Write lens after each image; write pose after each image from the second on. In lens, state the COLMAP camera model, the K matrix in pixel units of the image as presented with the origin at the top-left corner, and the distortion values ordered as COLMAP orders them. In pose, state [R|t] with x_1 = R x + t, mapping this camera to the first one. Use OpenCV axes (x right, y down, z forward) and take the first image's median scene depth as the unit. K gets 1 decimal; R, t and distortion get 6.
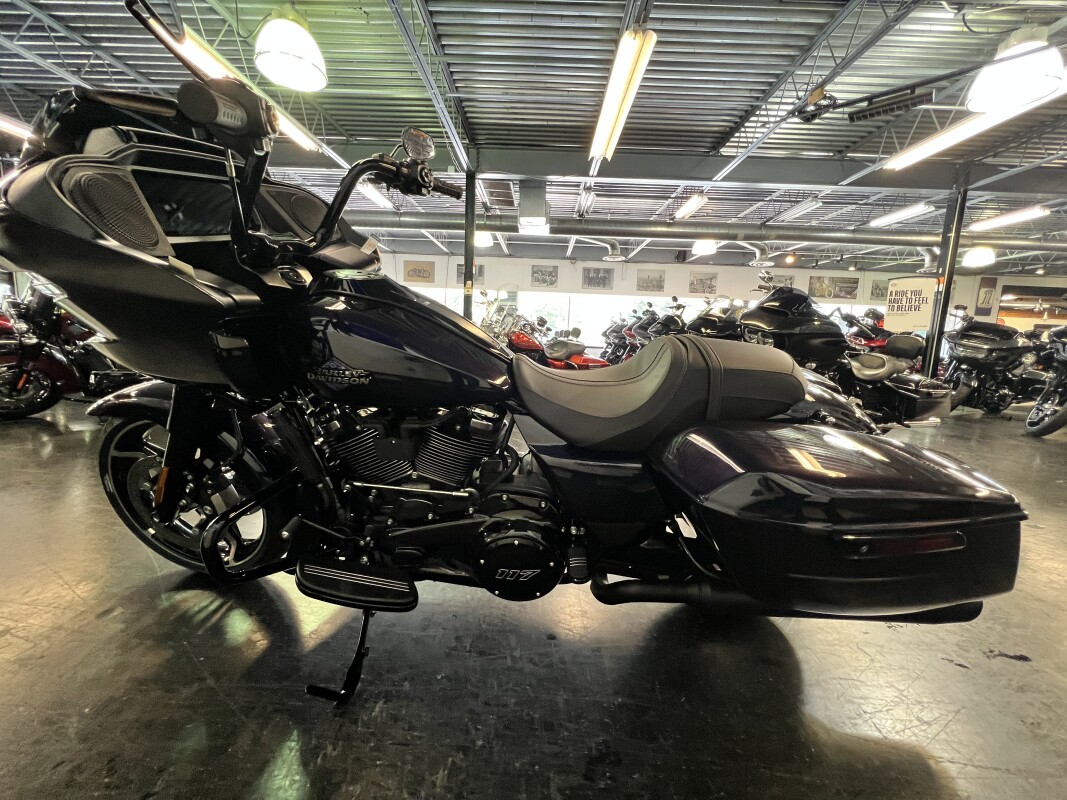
lens RADIAL K [[430.7, 0, 530.2], [0, 430.7, 402.8], [0, 0, 1]] dist [0.002606, 0.000317]
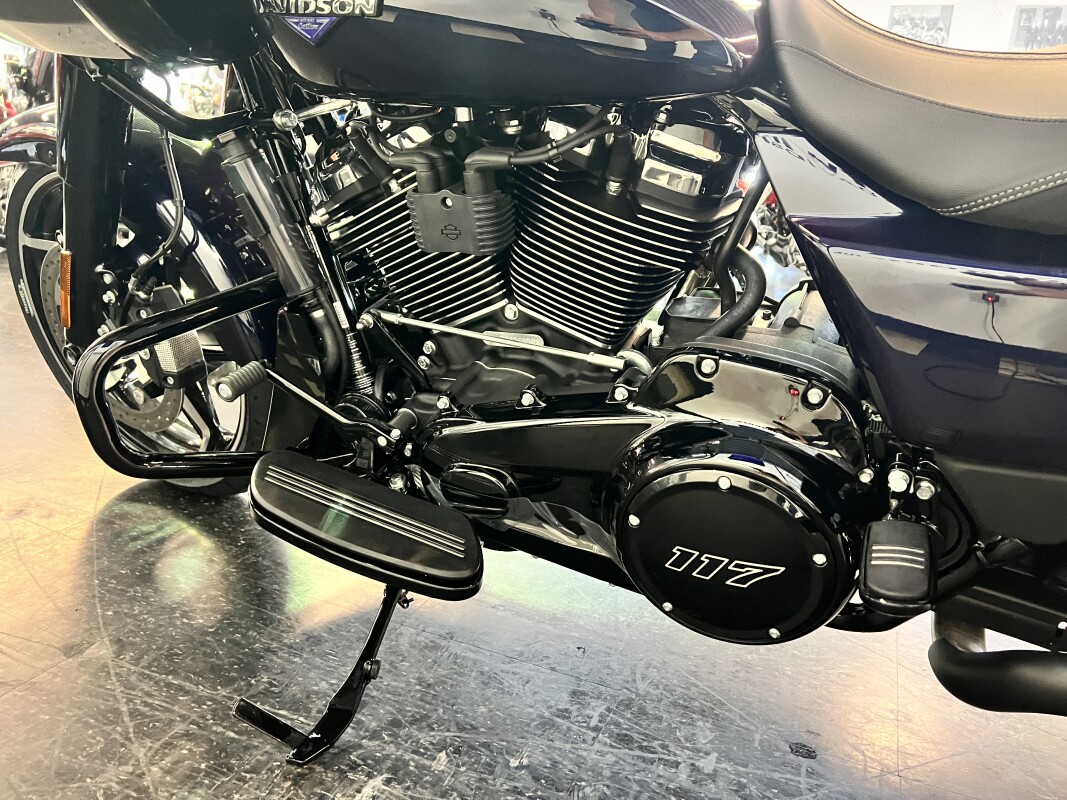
lens RADIAL K [[802.2, 0, 534.9], [0, 802.2, 411.3], [0, 0, 1]] dist [0.057729, -0.061453]
pose [[0.930015, 0.117214, -0.348330, 0.046079], [-0.073335, 0.987904, 0.136633, 0.163418], [0.360132, -0.101526, 0.927361, 0.271319]]
